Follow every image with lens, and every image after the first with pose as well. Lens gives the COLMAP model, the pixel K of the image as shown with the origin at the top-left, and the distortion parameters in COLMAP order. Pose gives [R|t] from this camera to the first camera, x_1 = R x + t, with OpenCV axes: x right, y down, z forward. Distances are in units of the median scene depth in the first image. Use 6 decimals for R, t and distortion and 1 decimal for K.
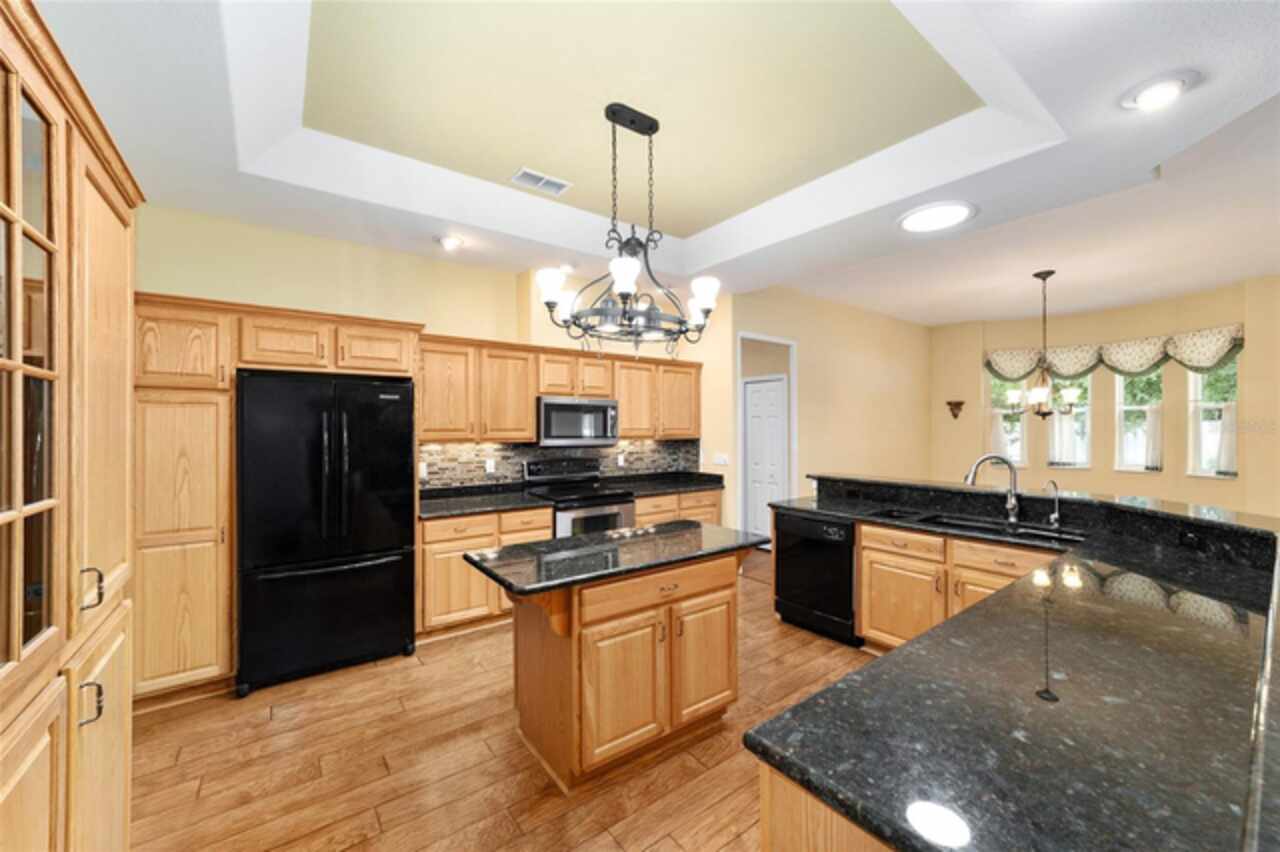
lens RADIAL K [[491.5, 0, 638.7], [0, 491.5, 427.9], [0, 0, 1]] dist [-0.014864, 0.008148]
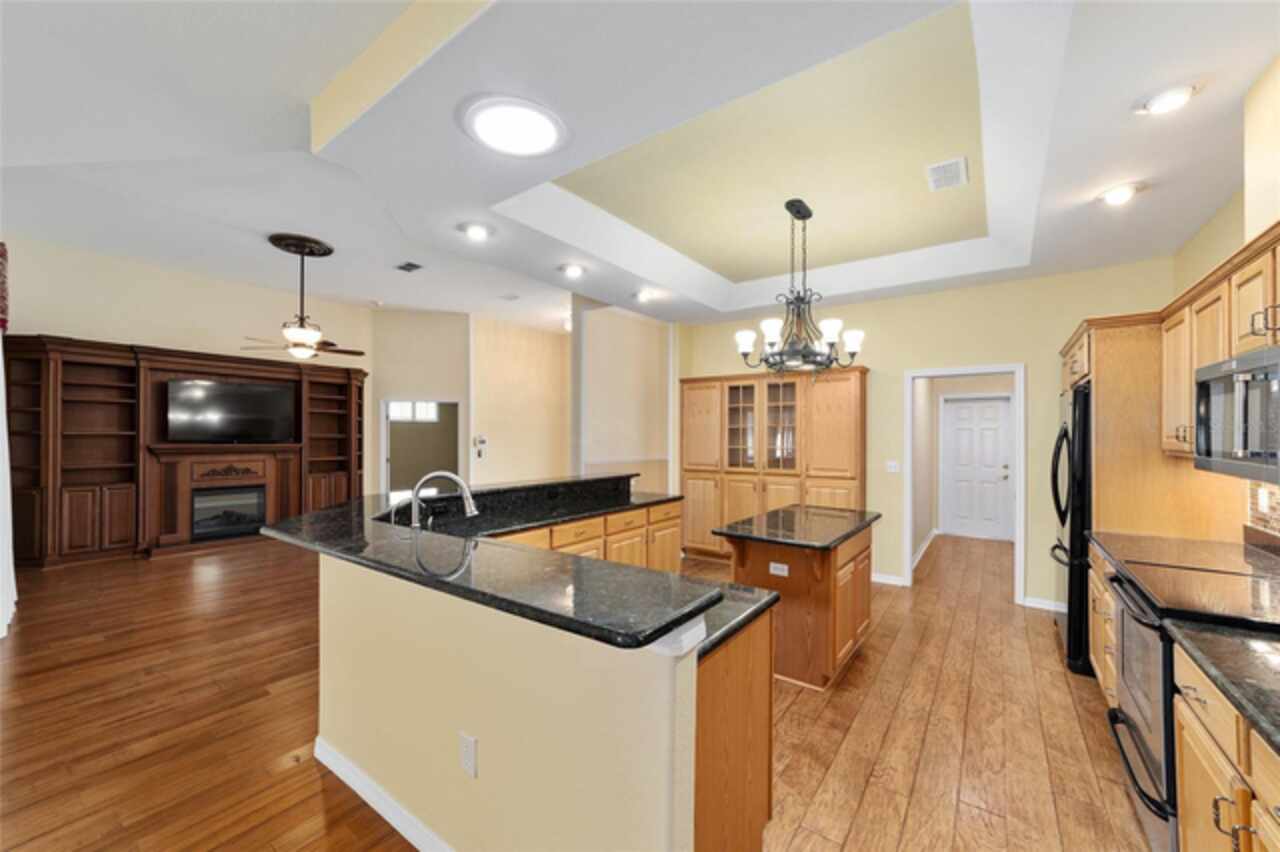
lens RADIAL K [[491.5, 0, 640.6], [0, 491.5, 434.1], [0, 0, 1]] dist [-0.014864, 0.008148]
pose [[-0.955832, -0.000276, -0.293913, 0.467820], [0.000957, 0.999991, -0.004053, 0.001829], [0.293912, -0.004155, -0.955824, 1.251869]]
